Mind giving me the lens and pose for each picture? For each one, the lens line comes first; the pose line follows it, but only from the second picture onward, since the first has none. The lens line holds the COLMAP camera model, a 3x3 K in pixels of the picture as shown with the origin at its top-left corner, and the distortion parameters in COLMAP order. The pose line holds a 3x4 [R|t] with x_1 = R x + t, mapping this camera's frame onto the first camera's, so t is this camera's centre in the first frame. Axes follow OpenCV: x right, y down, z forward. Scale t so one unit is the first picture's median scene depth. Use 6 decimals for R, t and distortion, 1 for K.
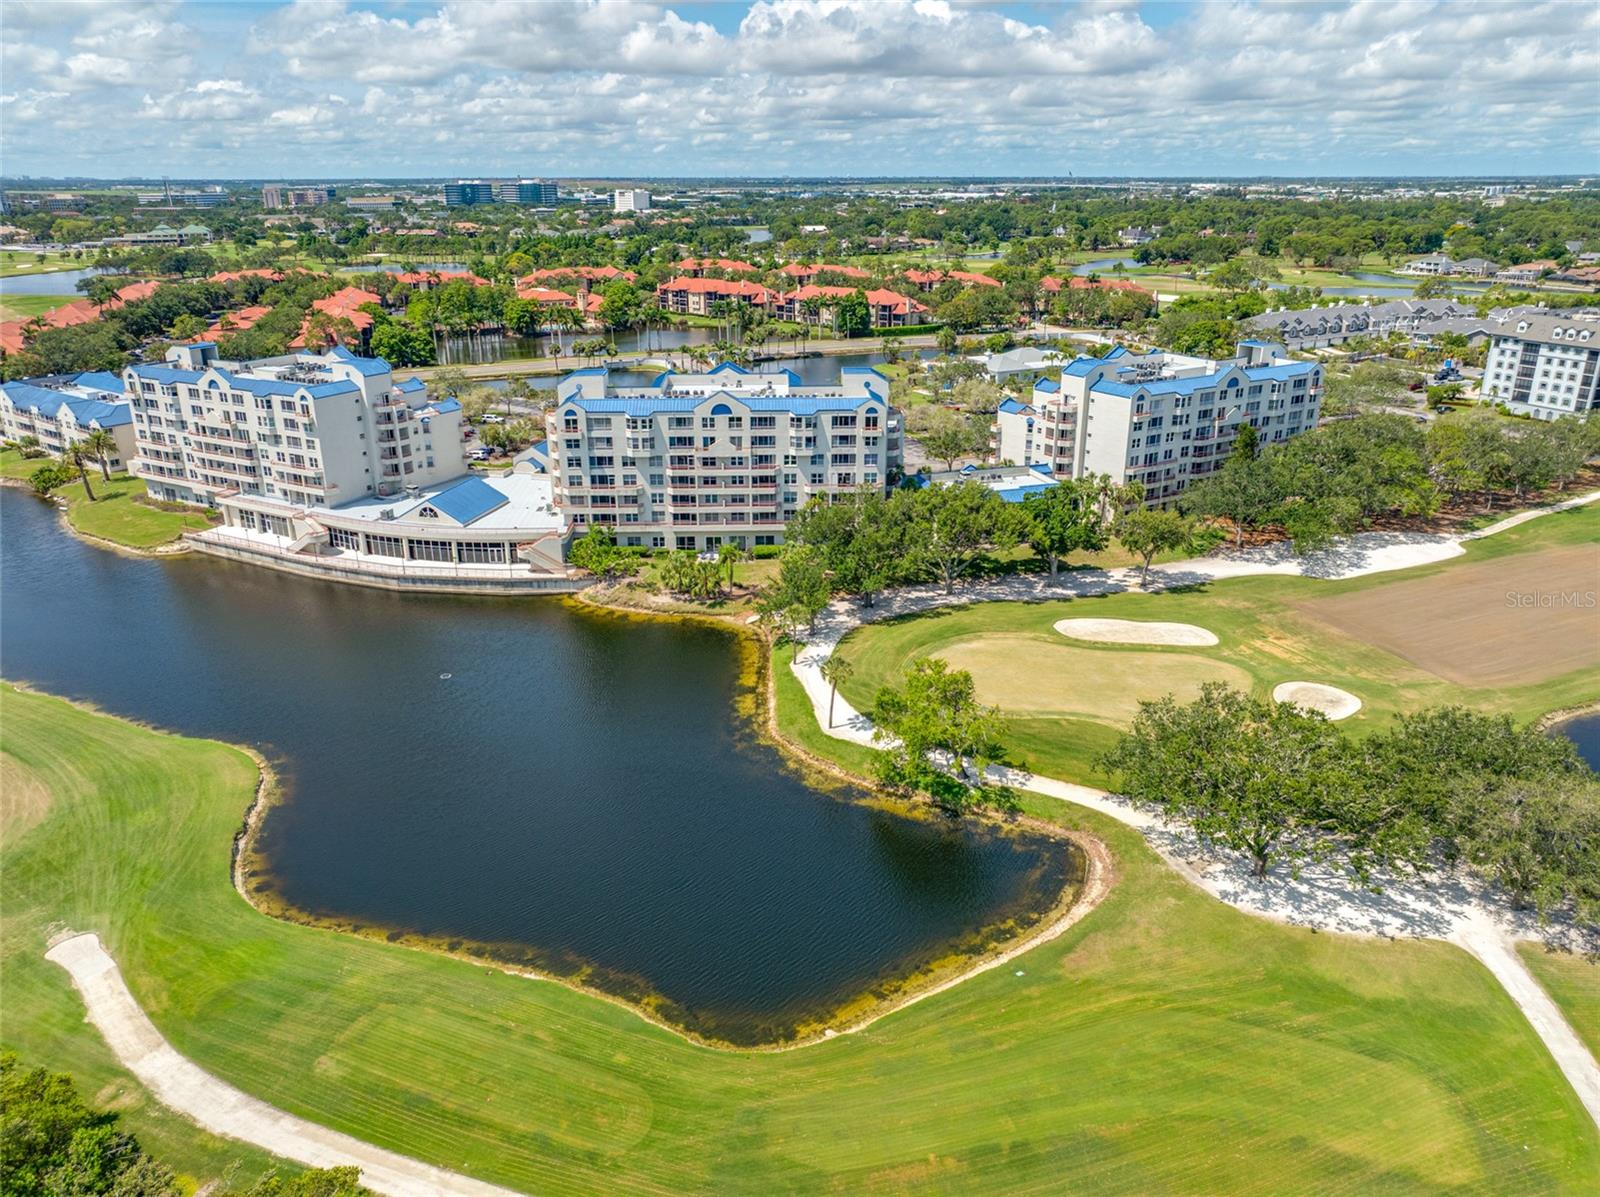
lens RADIAL K [[1125.0, 0, 813.7], [0, 1125.0, 596.8], [0, 0, 1]] dist [-0.016257, 0.030086]
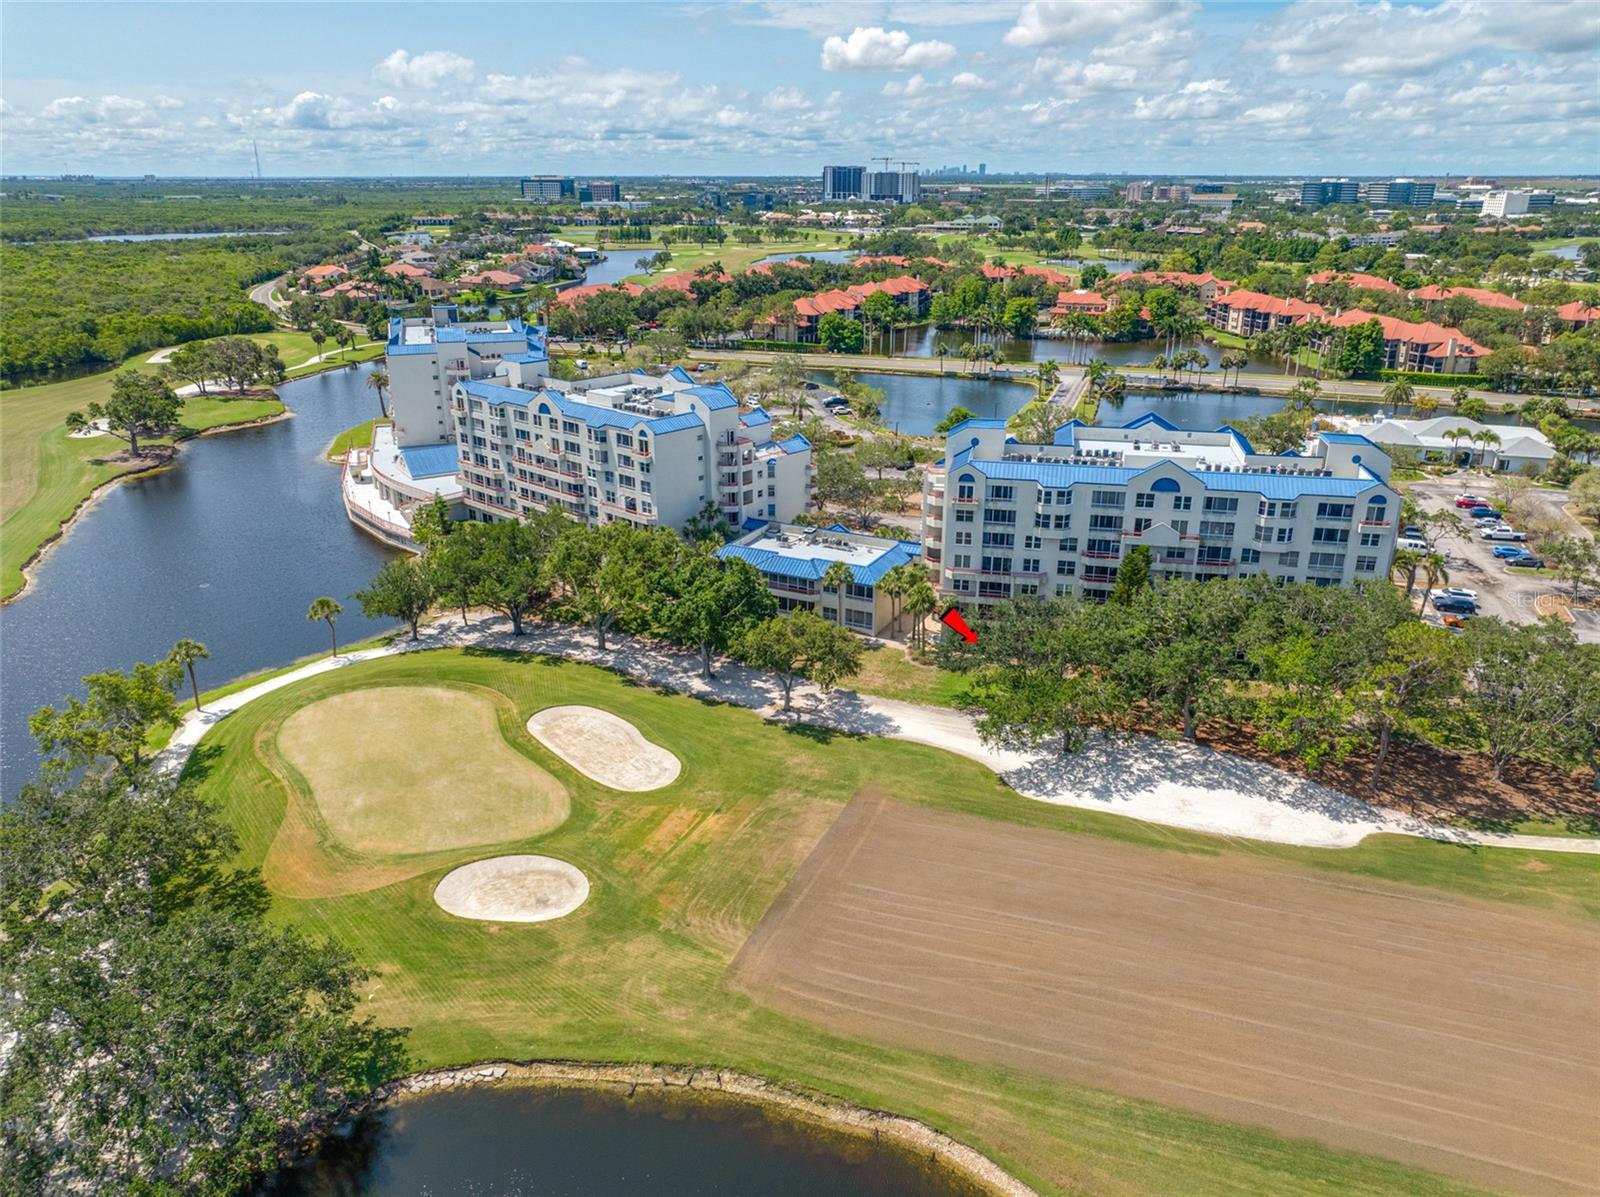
lens RADIAL K [[1125.0, 0, 813.7], [0, 1125.0, 596.8], [0, 0, 1]] dist [-0.016257, 0.030086]
pose [[0.729660, 0.246857, -0.637697, 0.667840], [-0.245399, 0.964974, 0.092760, -0.138259], [0.638260, 0.088807, 0.764682, 0.363431]]
